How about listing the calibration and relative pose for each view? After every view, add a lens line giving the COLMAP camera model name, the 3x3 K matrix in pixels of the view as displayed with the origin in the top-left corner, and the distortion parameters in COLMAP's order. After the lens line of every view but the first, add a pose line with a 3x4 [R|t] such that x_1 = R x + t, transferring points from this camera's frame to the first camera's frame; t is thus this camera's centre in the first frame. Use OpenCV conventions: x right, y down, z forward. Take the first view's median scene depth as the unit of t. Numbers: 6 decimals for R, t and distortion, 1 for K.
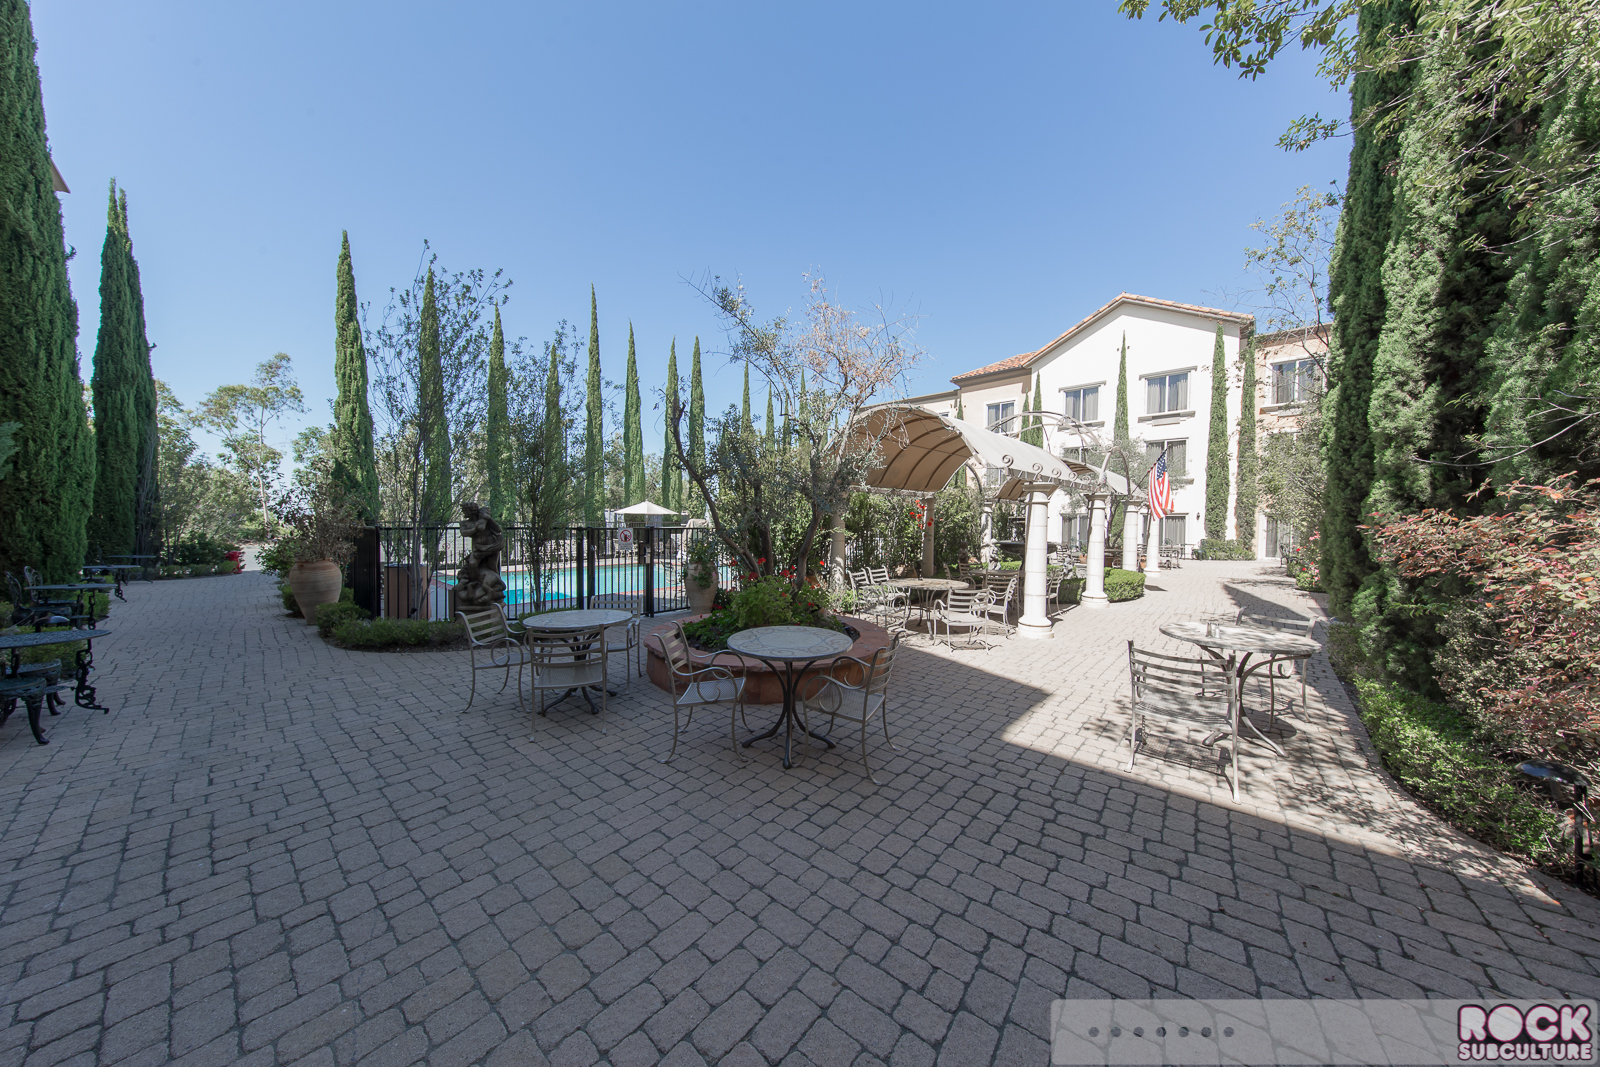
lens RADIAL K [[503.3, 0, 802.2], [0, 503.3, 528.2], [0, 0, 1]] dist [-0.000103, -0.000012]
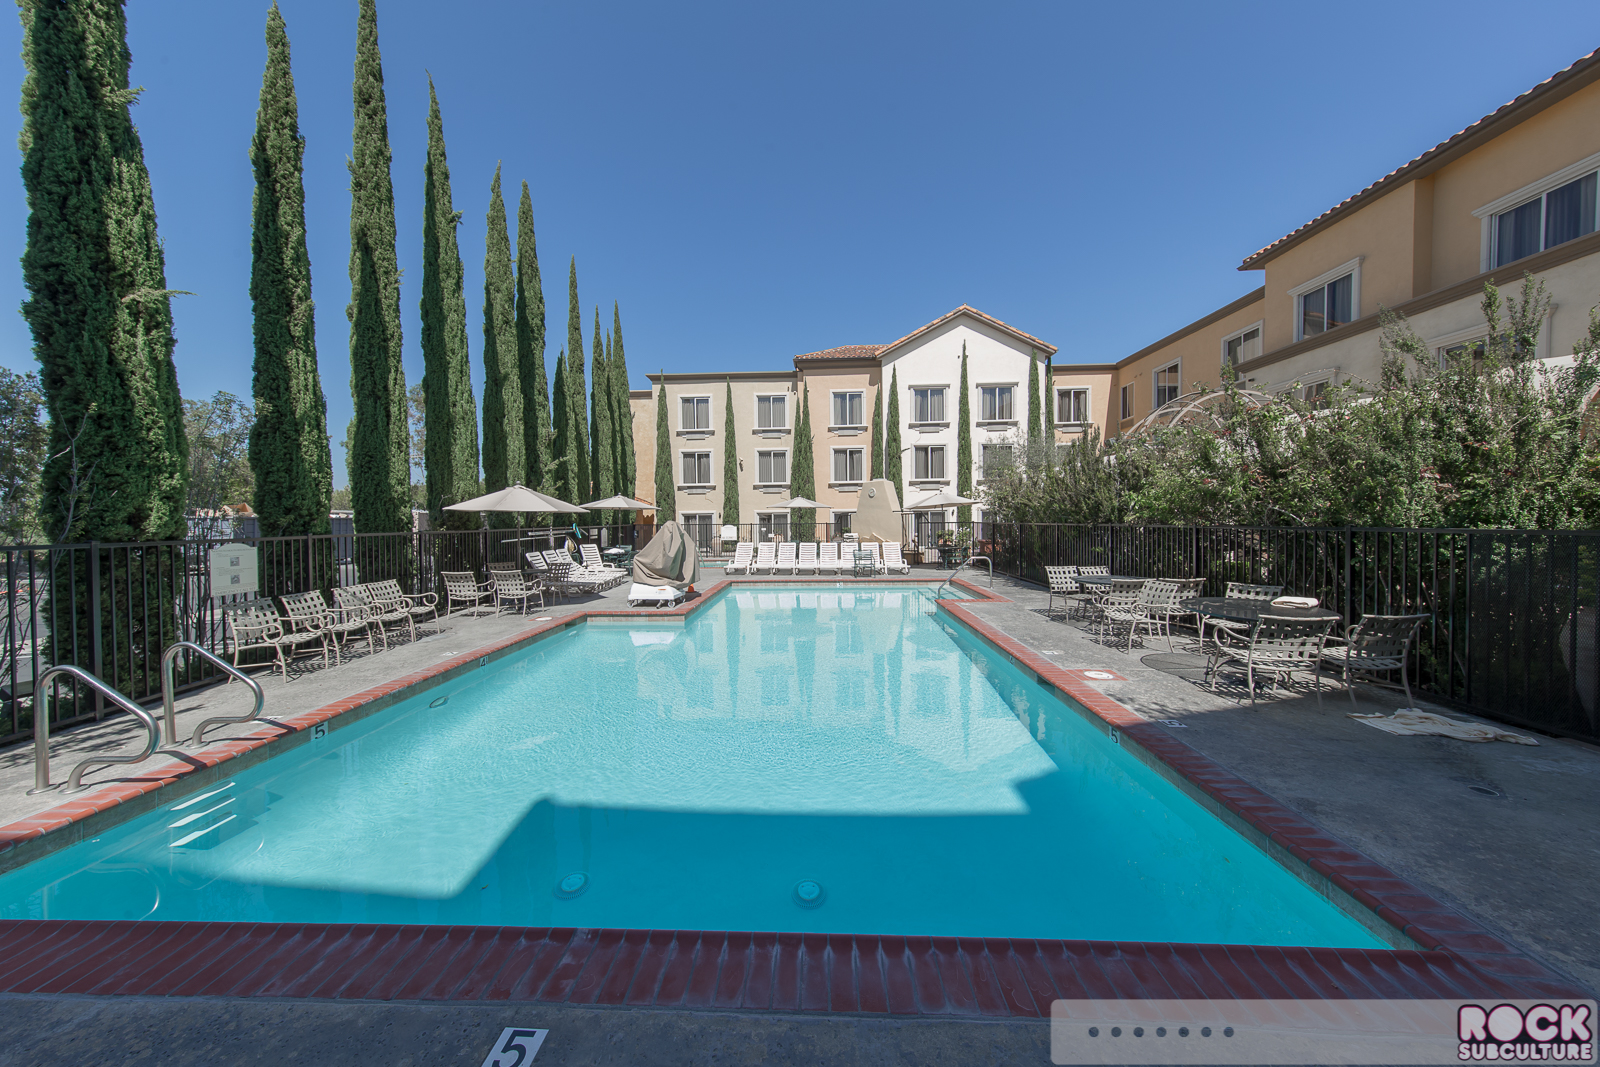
lens RADIAL K [[503.3, 0, 799.7], [0, 503.3, 527.9], [0, 0, 1]] dist [-0.000103, -0.000012]
pose [[0.775495, -0.026571, 0.630795, -0.332489], [0.023373, 0.999637, 0.013374, -0.012107], [-0.630921, 0.004372, 0.775835, 0.390905]]
